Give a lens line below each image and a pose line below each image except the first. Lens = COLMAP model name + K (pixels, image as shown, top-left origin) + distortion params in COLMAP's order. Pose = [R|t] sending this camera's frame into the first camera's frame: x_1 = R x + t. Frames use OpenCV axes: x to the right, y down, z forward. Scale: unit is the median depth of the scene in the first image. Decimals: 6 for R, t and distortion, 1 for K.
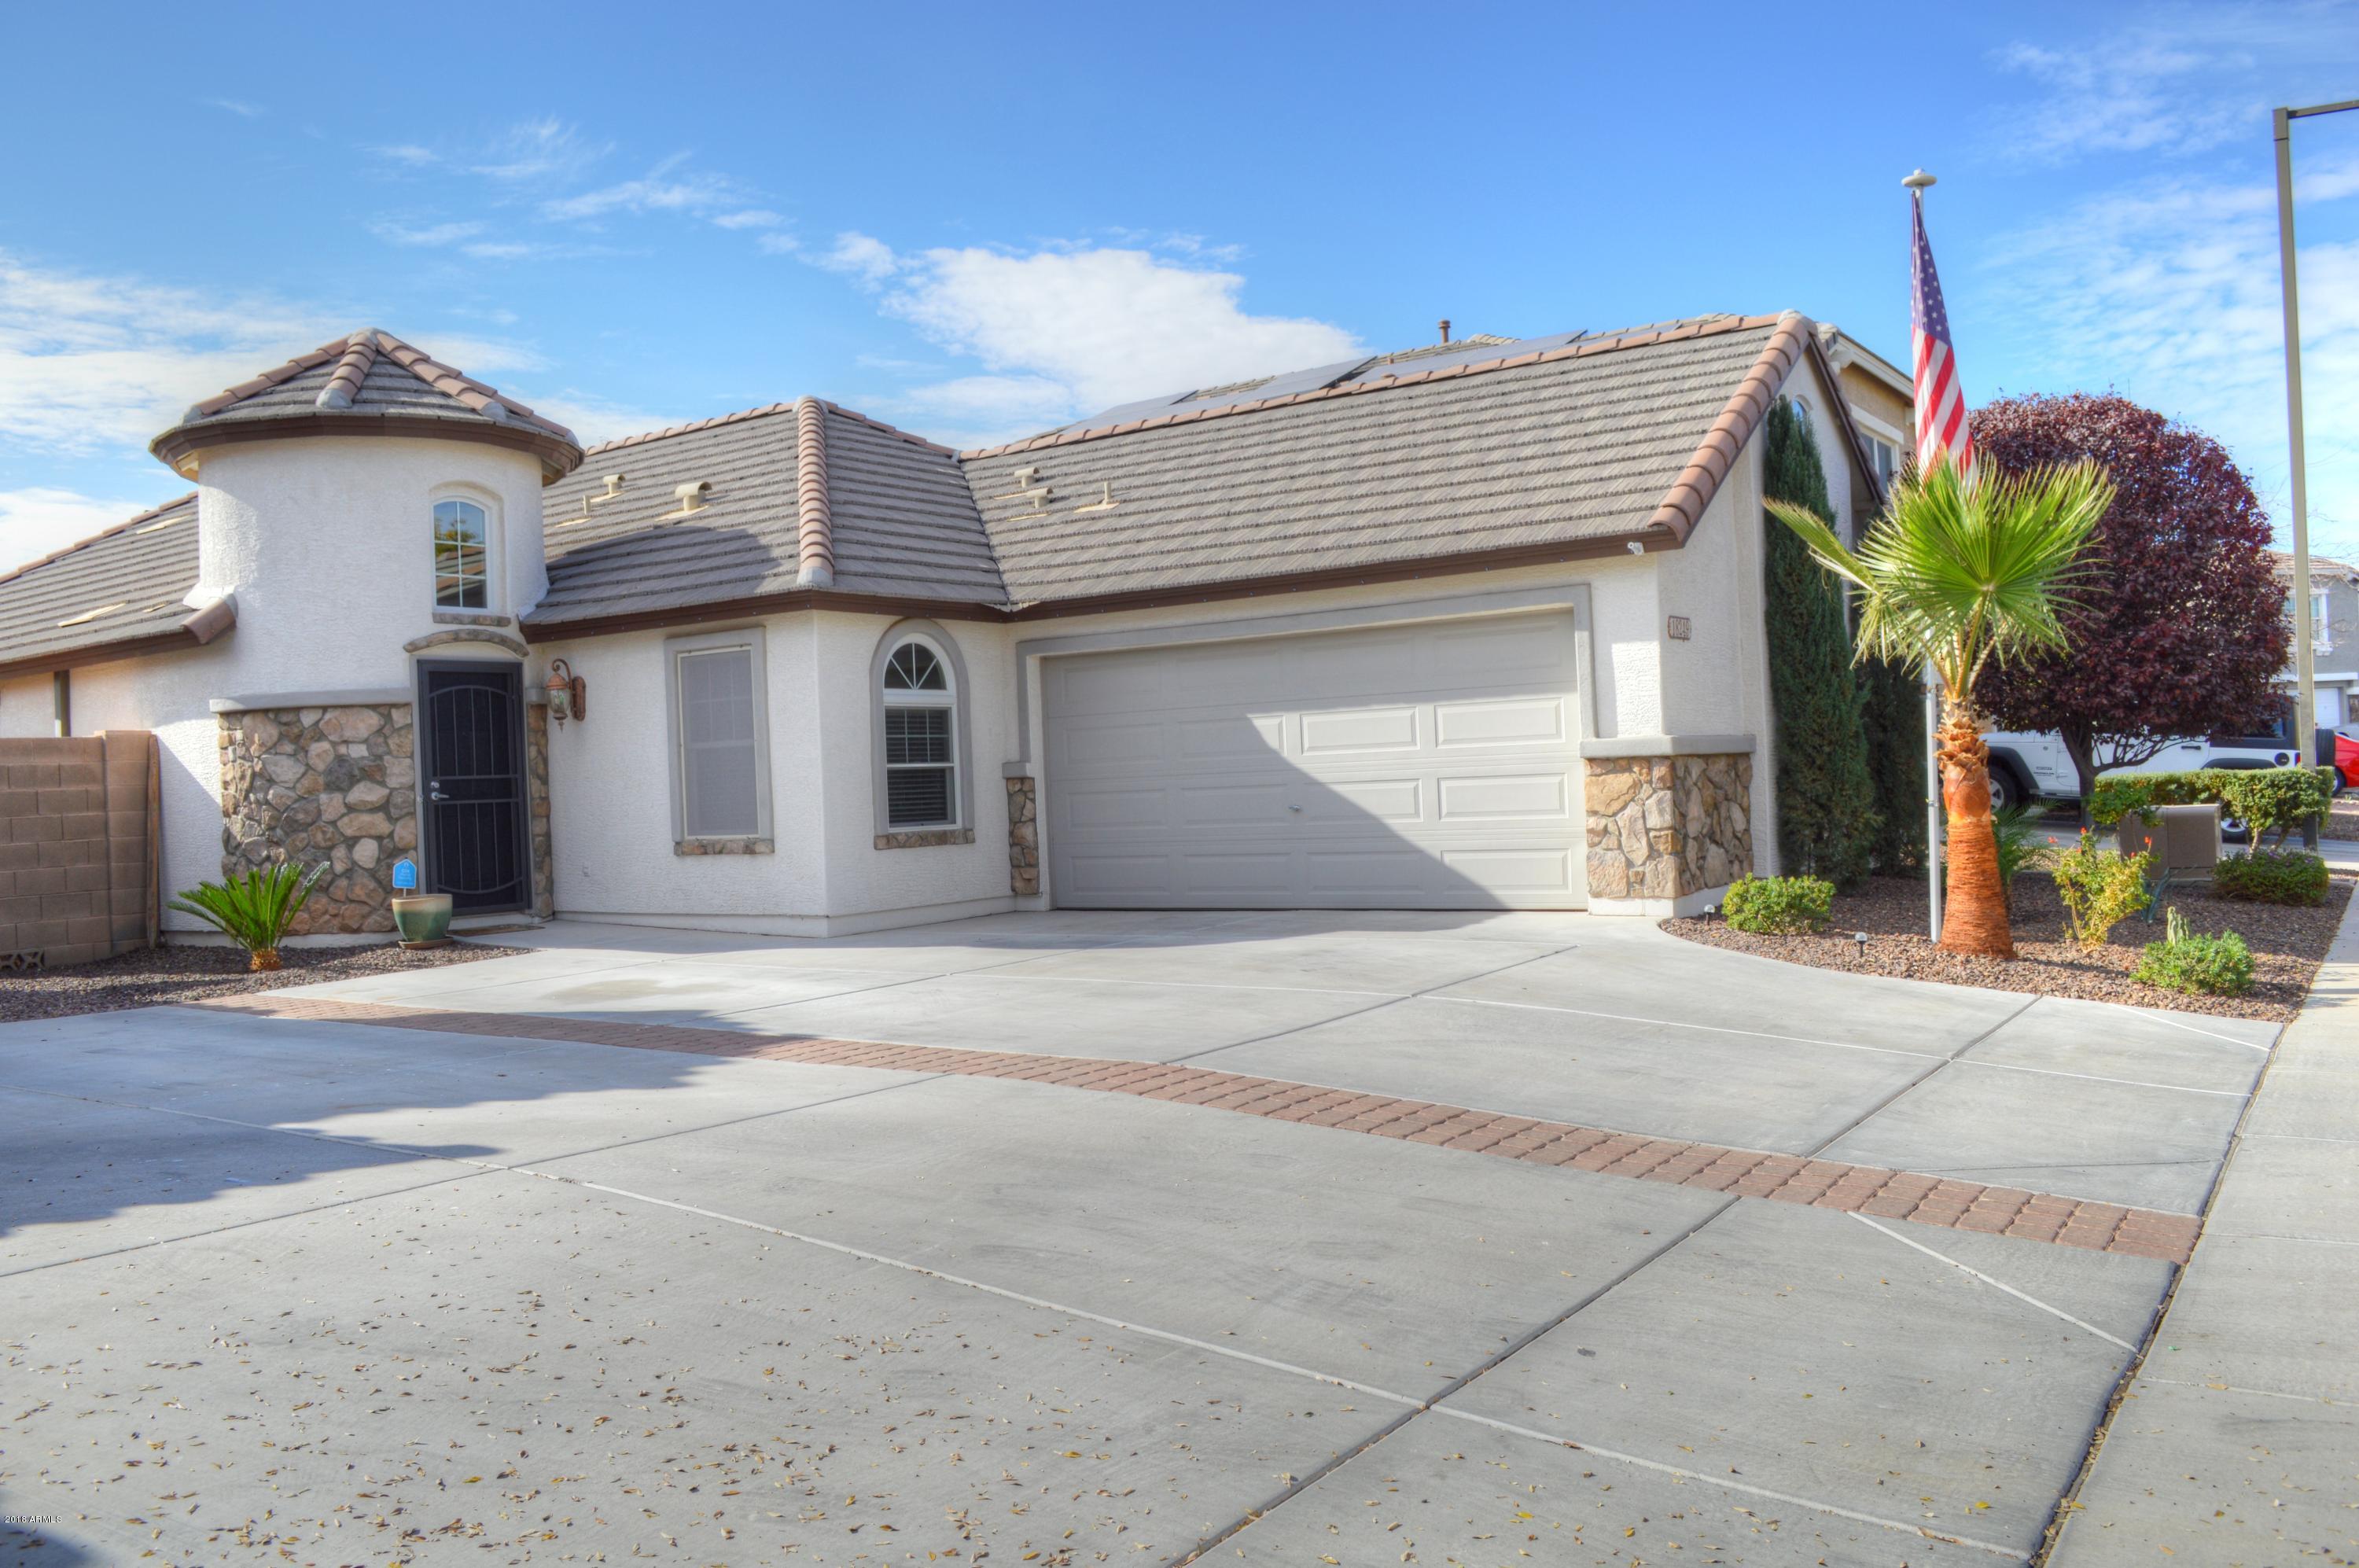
lens RADIAL K [[1887.9, 0, 1166.3], [0, 1887.9, 773.7], [0, 0, 1]] dist [-0.080072, 0.006144]
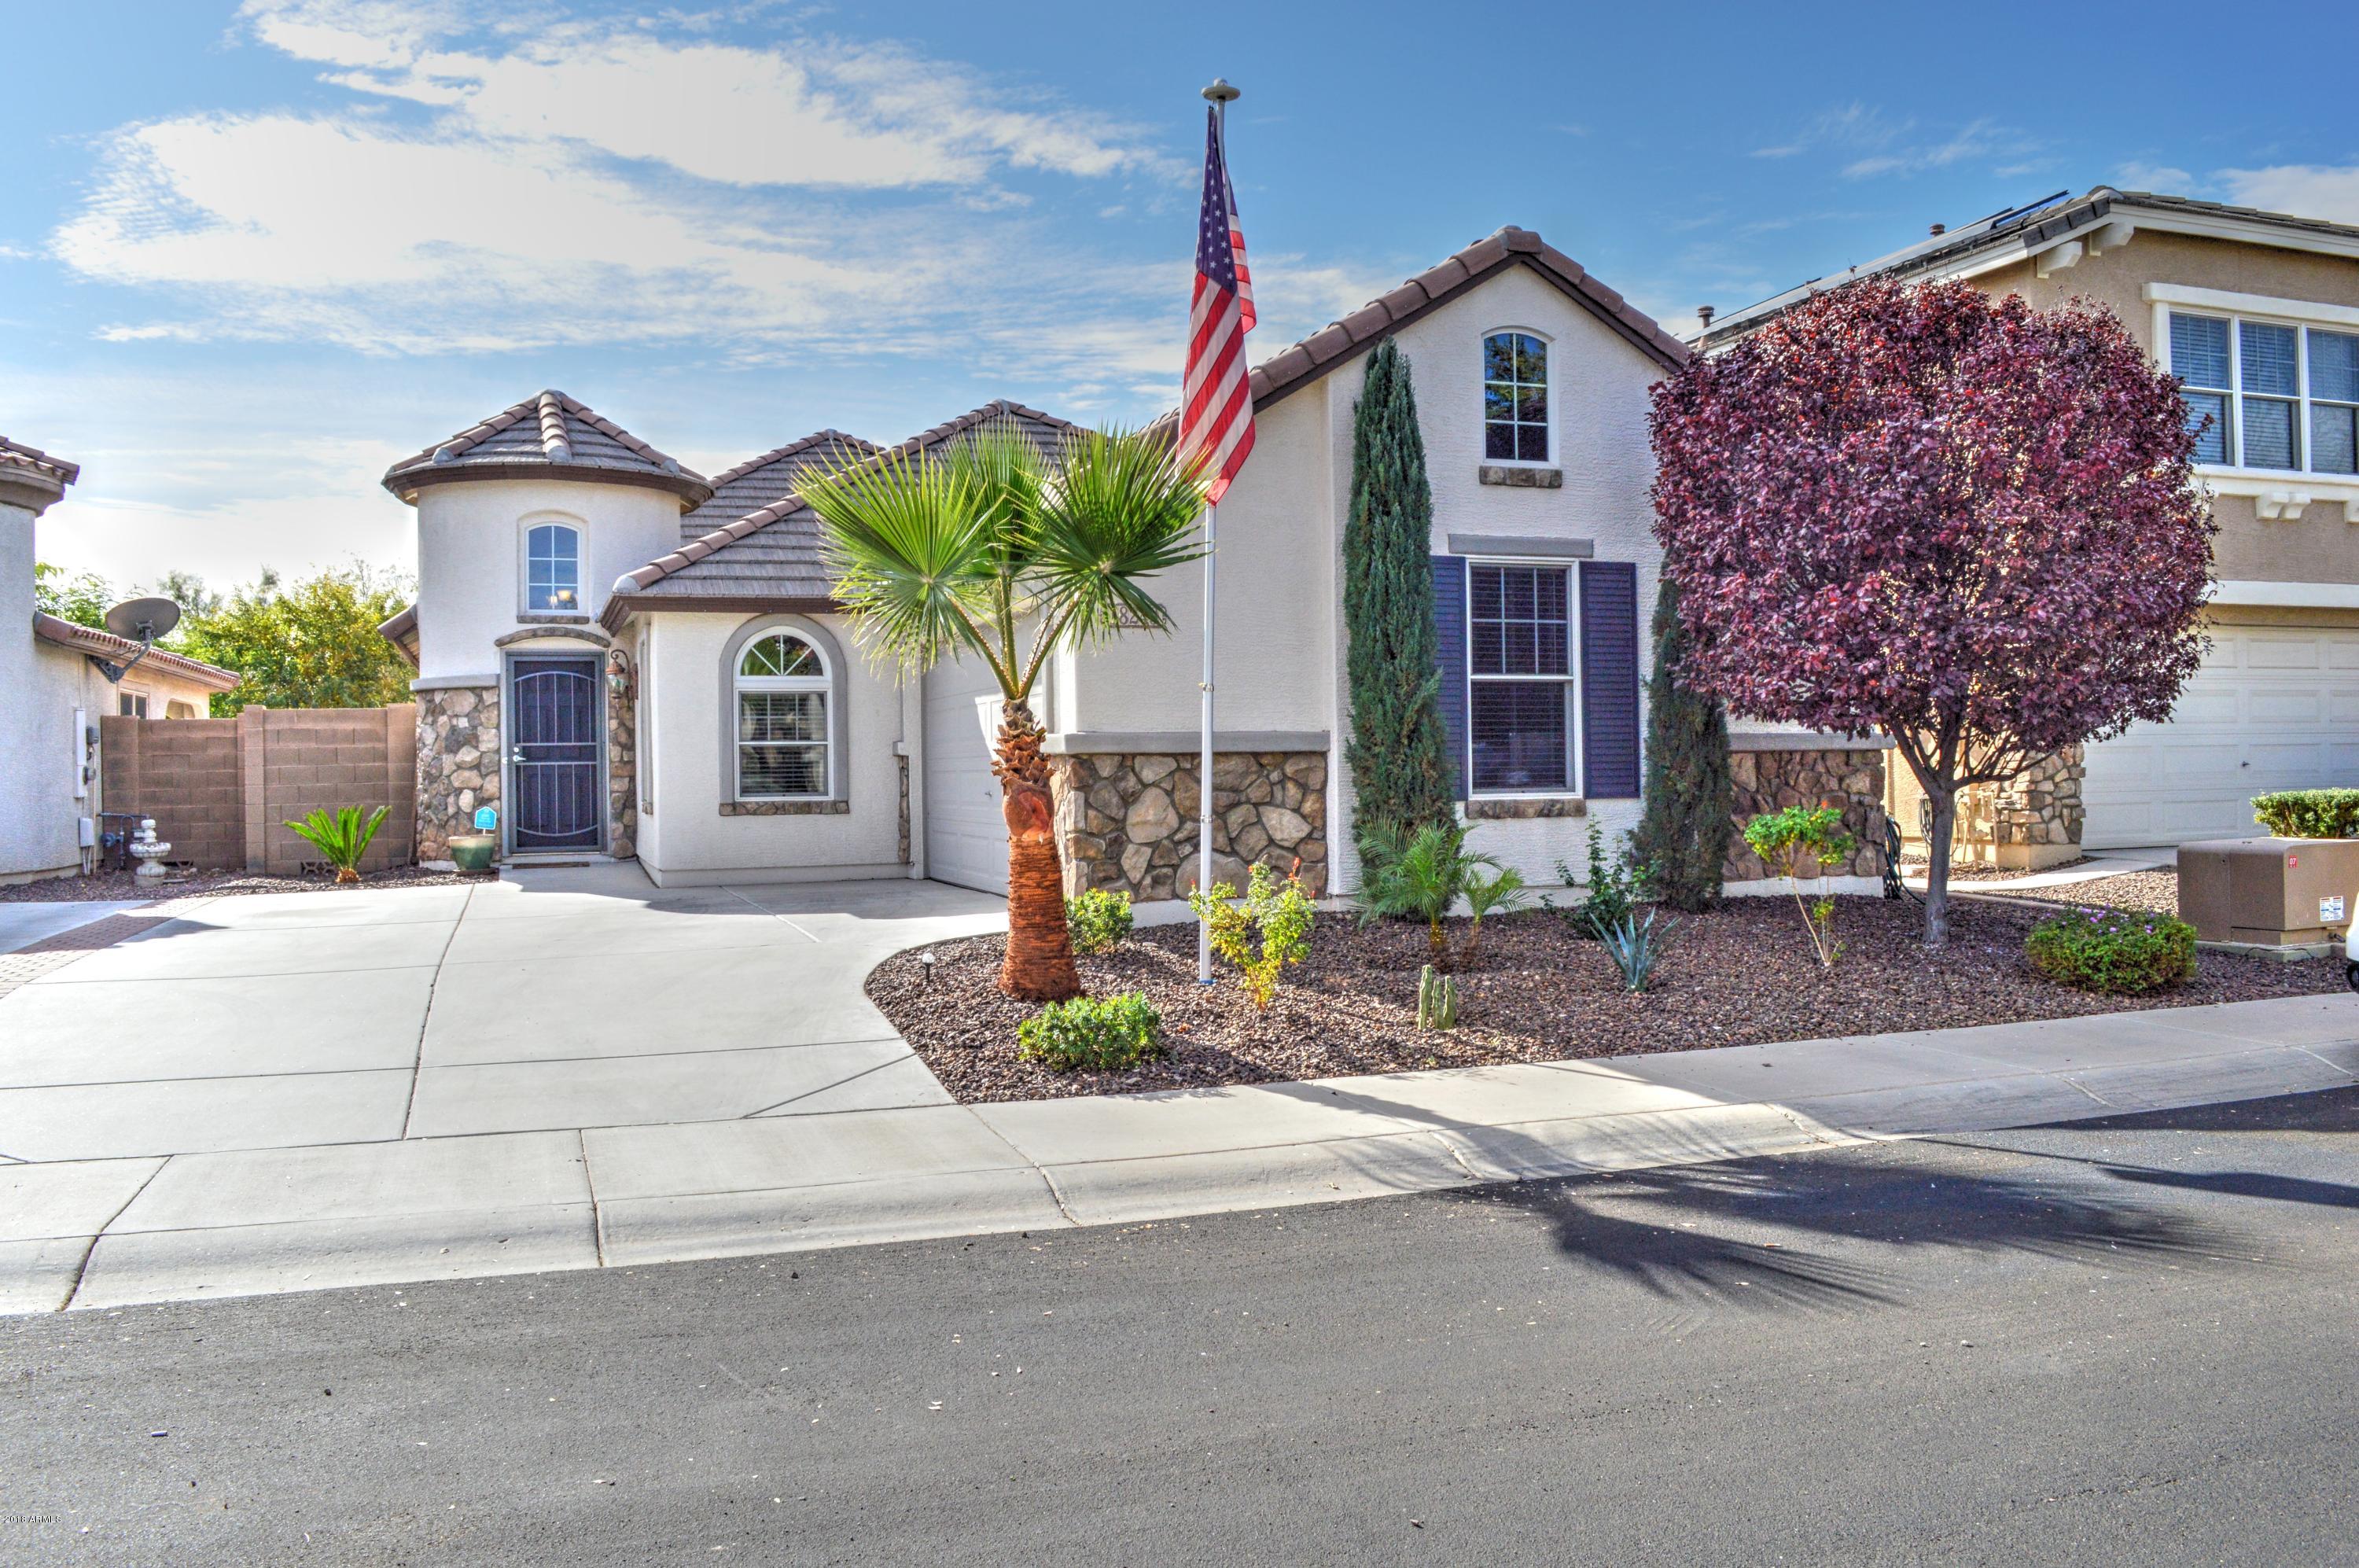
lens RADIAL K [[1887.9, 0, 1166.3], [0, 1887.9, 773.7], [0, 0, 1]] dist [-0.080072, 0.006144]
pose [[0.806377, 0.032543, -0.590505, 0.739573], [-0.017797, 0.999368, 0.030773, -0.025452], [0.591134, -0.014306, 0.806447, 0.230582]]
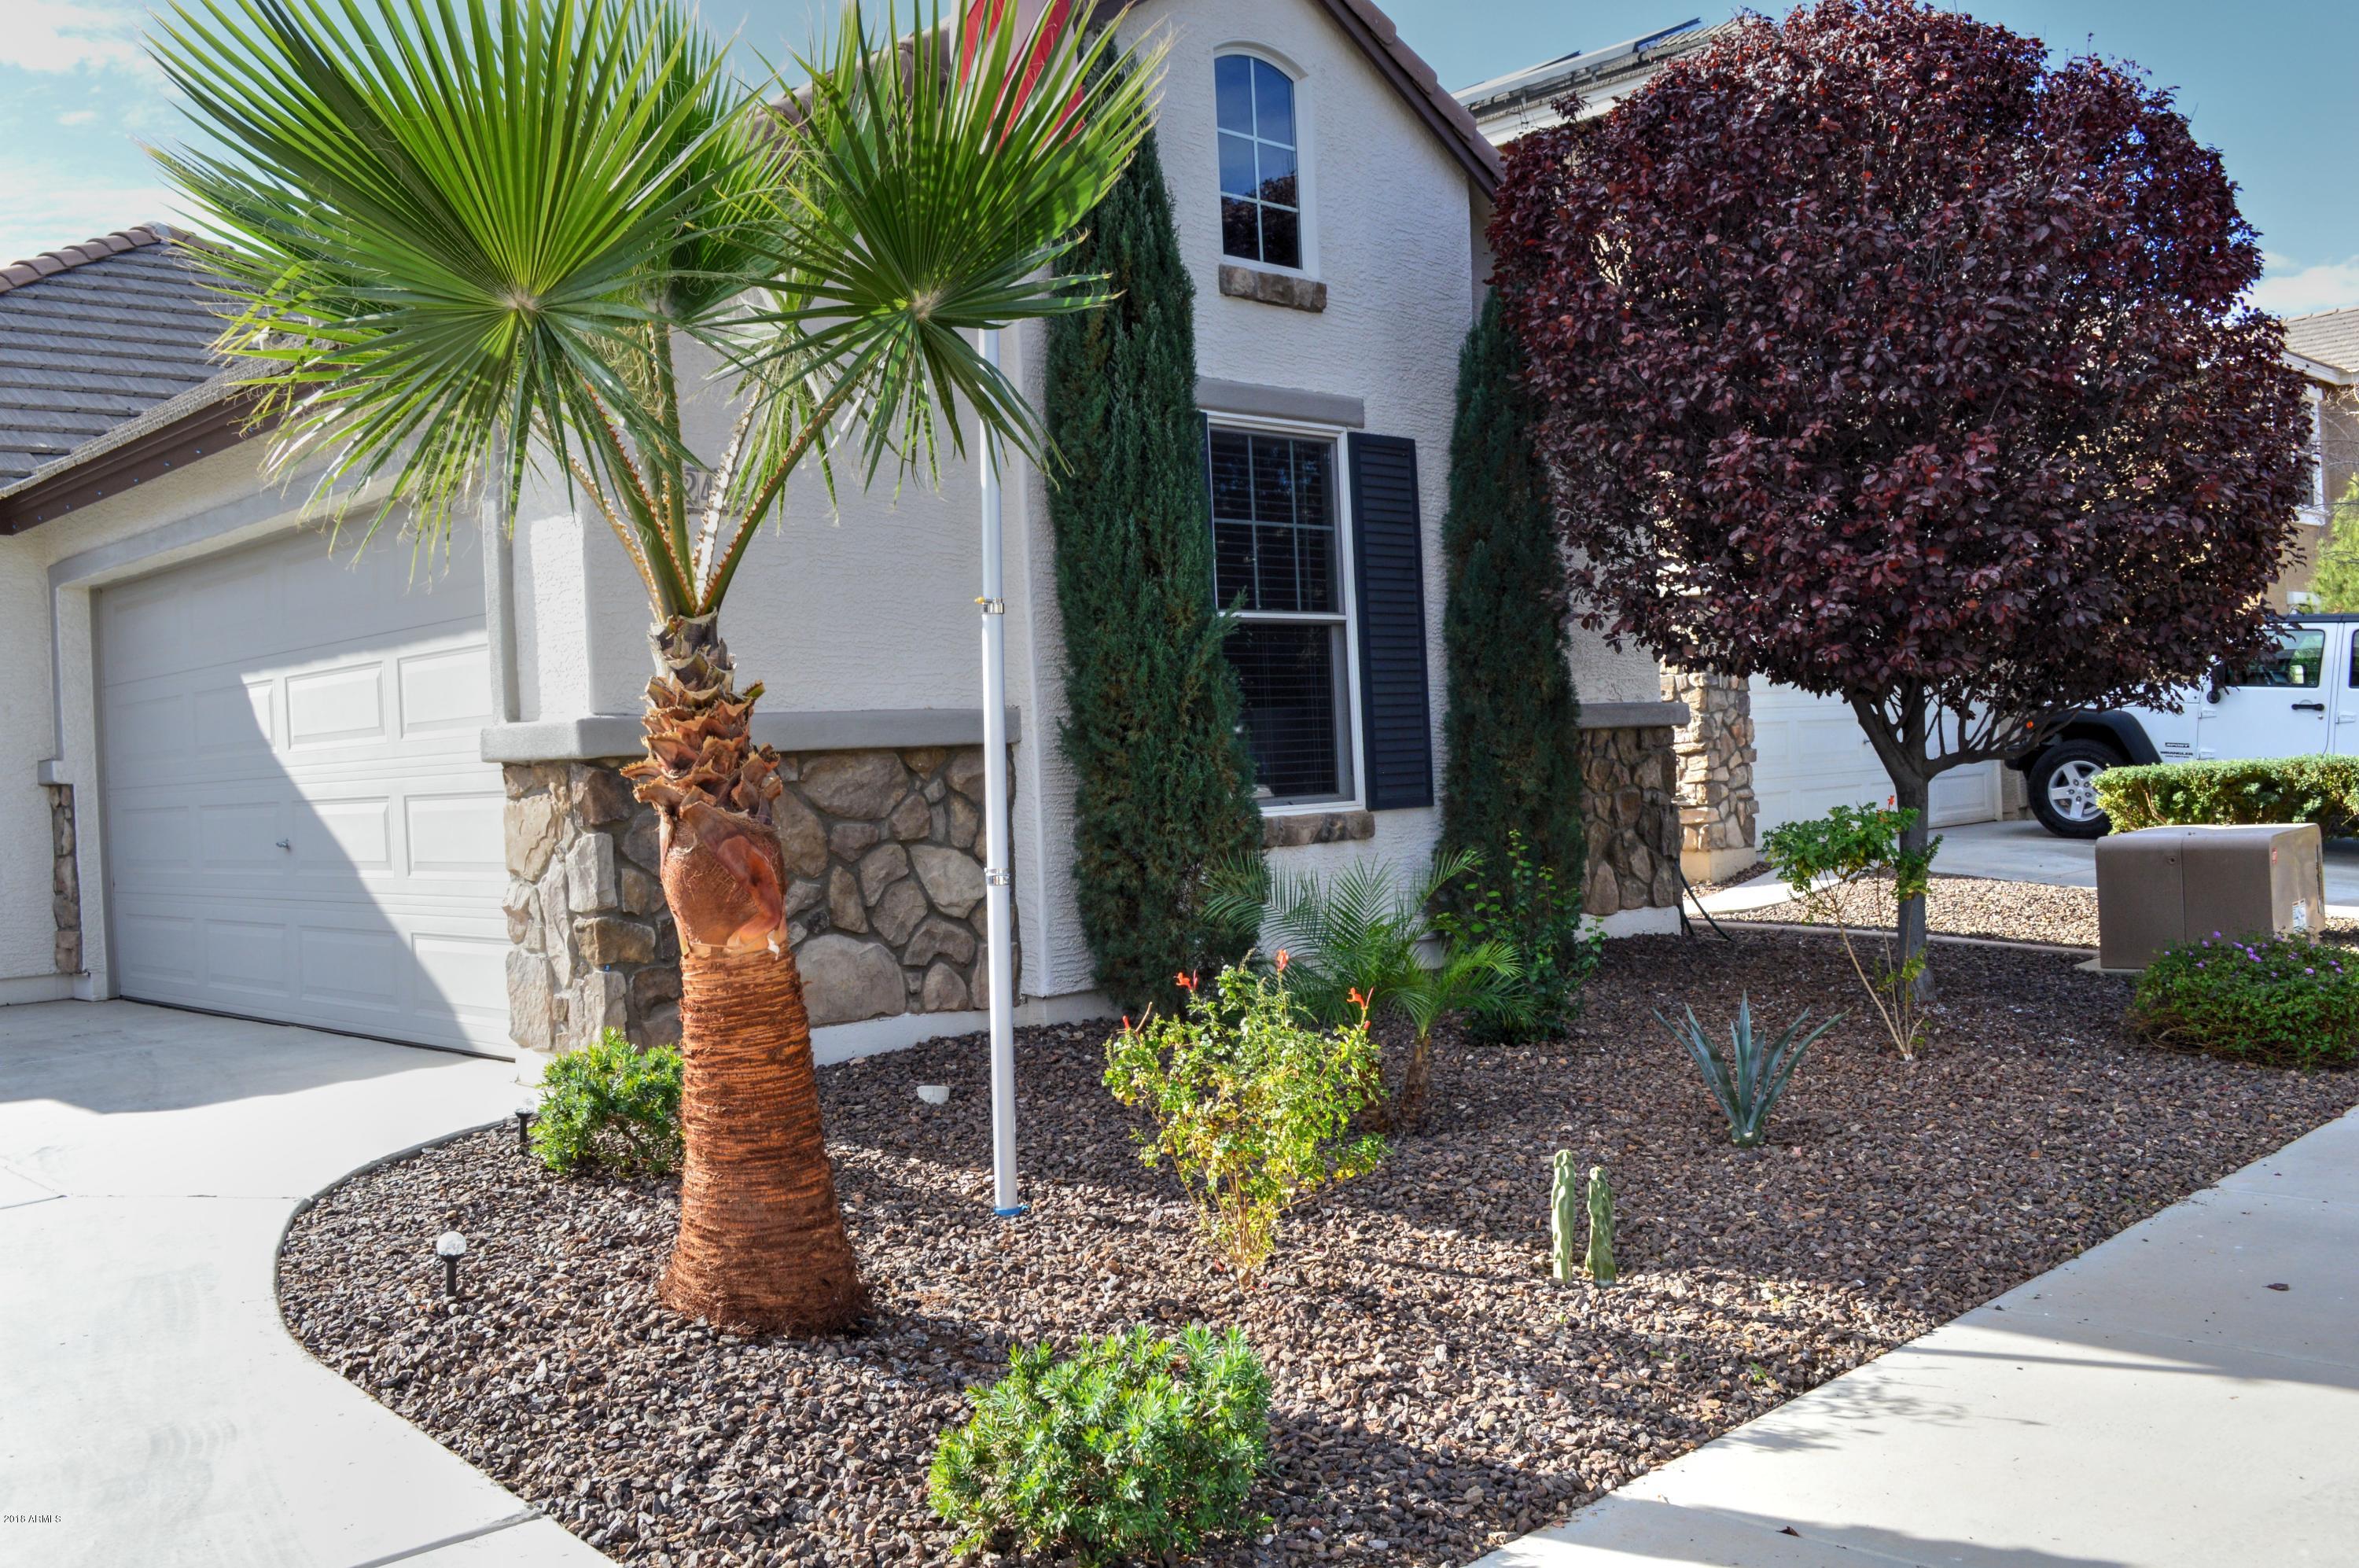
lens RADIAL K [[2095.7, 0, 1165.8], [0, 2095.7, 771.0], [0, 0, 1]] dist [-0.079725, 0.019824]
pose [[0.981911, -0.002437, -0.189326, 0.436451], [0.005783, 0.999837, 0.017127, -0.012616], [0.189254, -0.017913, 0.981765, 0.441703]]
